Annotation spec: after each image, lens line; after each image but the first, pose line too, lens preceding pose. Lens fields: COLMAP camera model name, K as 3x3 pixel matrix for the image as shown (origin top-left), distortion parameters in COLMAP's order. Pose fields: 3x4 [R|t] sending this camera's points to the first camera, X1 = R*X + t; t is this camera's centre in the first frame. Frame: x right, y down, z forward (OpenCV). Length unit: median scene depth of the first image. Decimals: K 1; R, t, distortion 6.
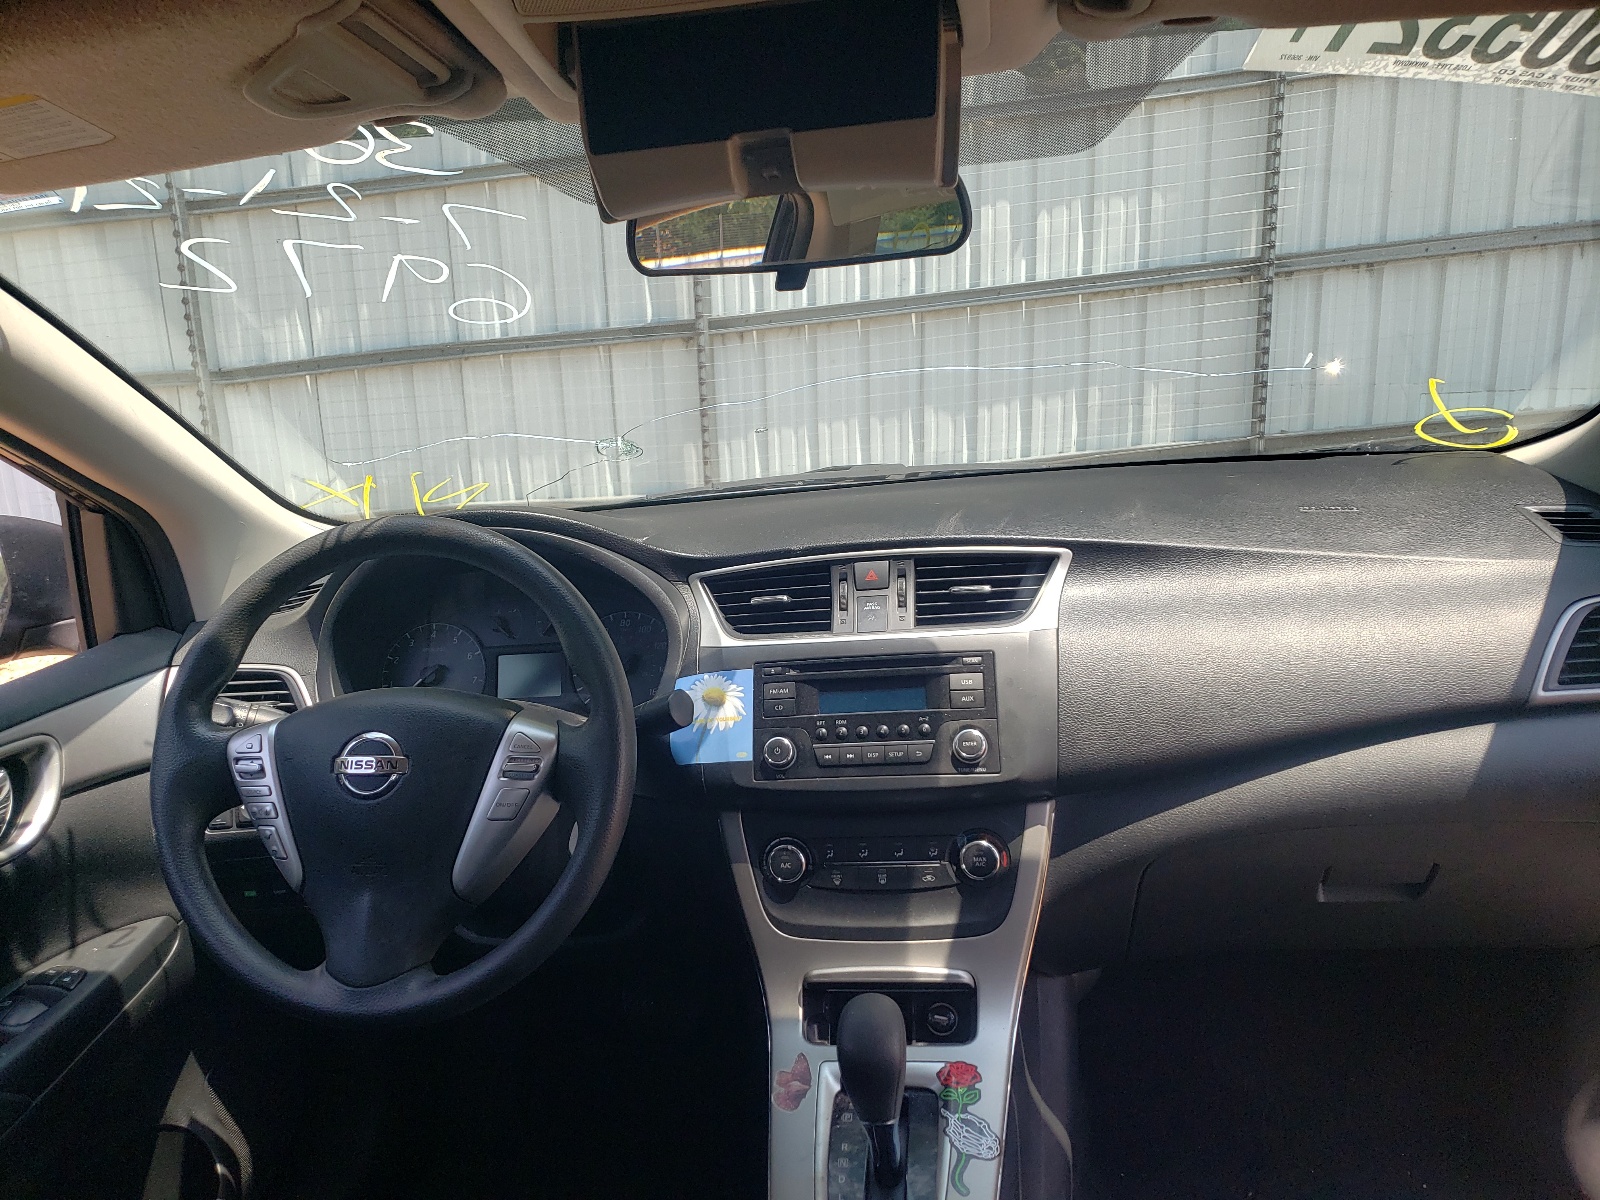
lens RADIAL K [[1234.8, 0, 800.0], [0, 1234.8, 600.0], [0, 0, 1]] dist [0.009214, 0.001800]
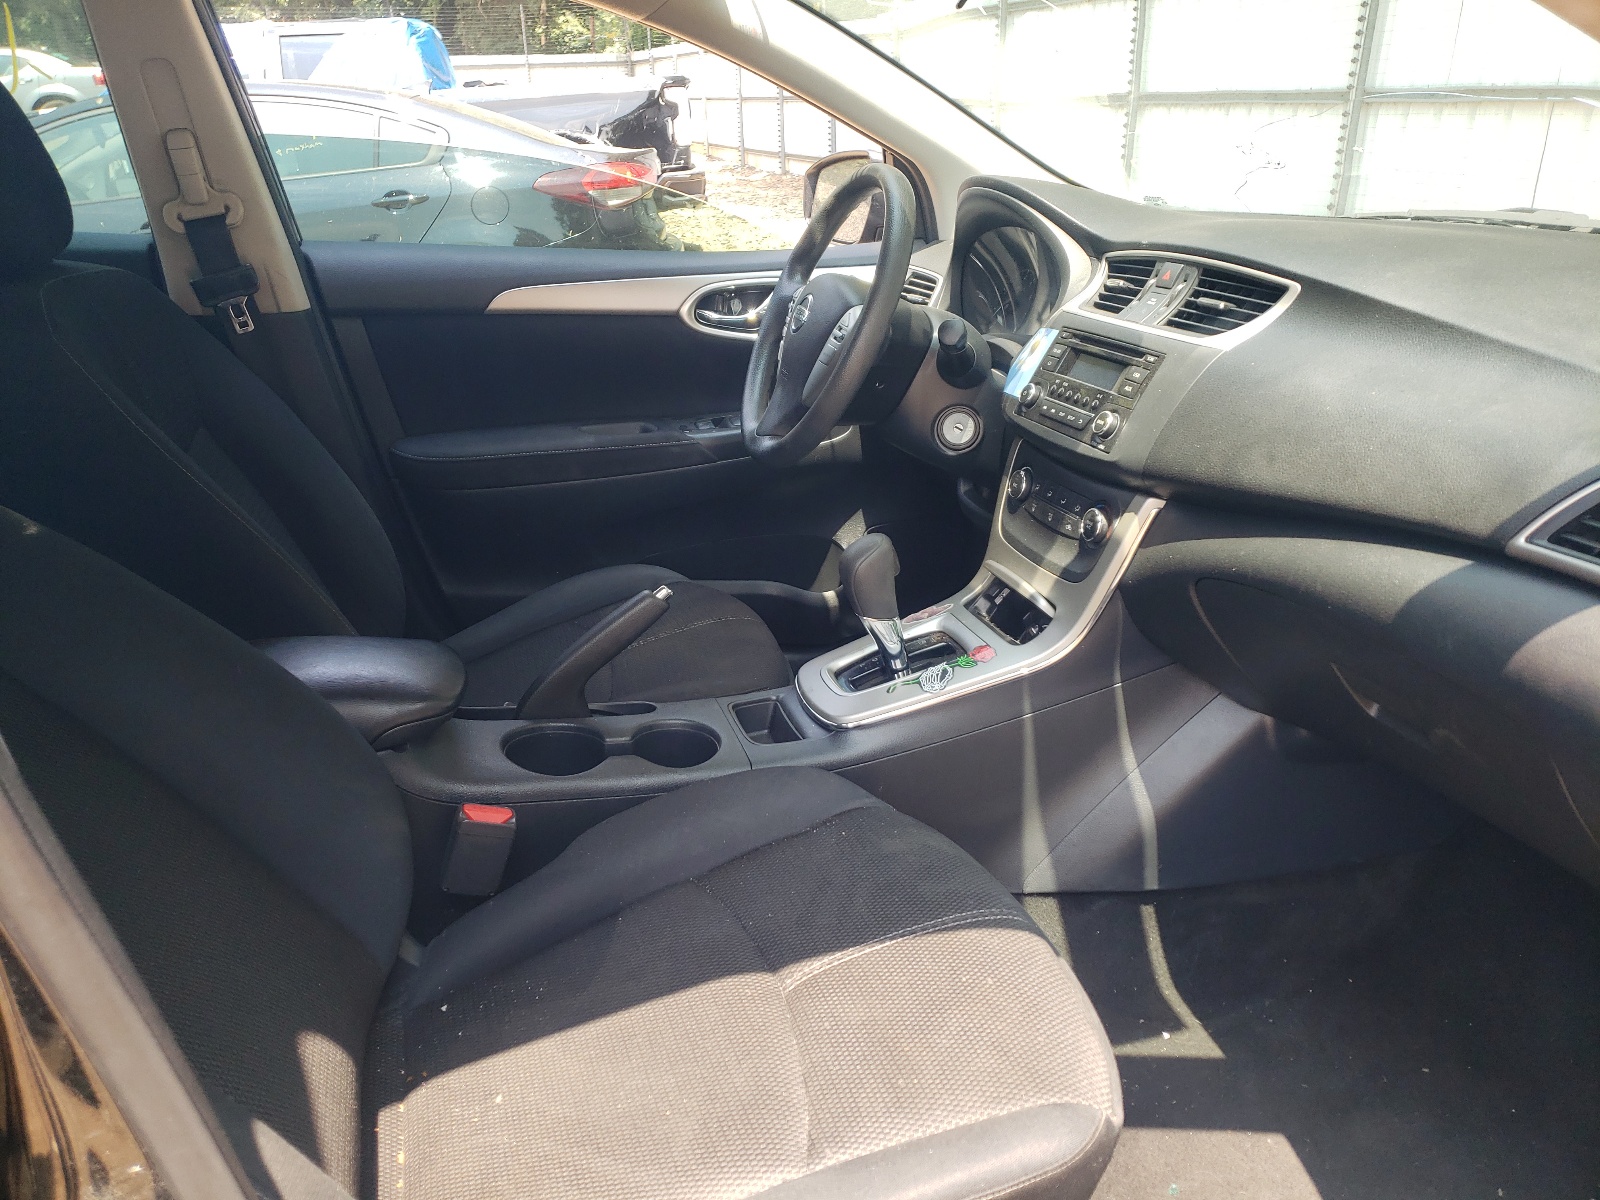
lens RADIAL K [[1234.8, 0, 800.0], [0, 1234.8, 600.0], [0, 0, 1]] dist [0.009214, 0.001800]
pose [[0.466427, 0.396823, -0.790555, 0.963631], [-0.201877, 0.917895, 0.341634, -0.069733], [0.861215, 0.000248, 0.508241, 0.156683]]
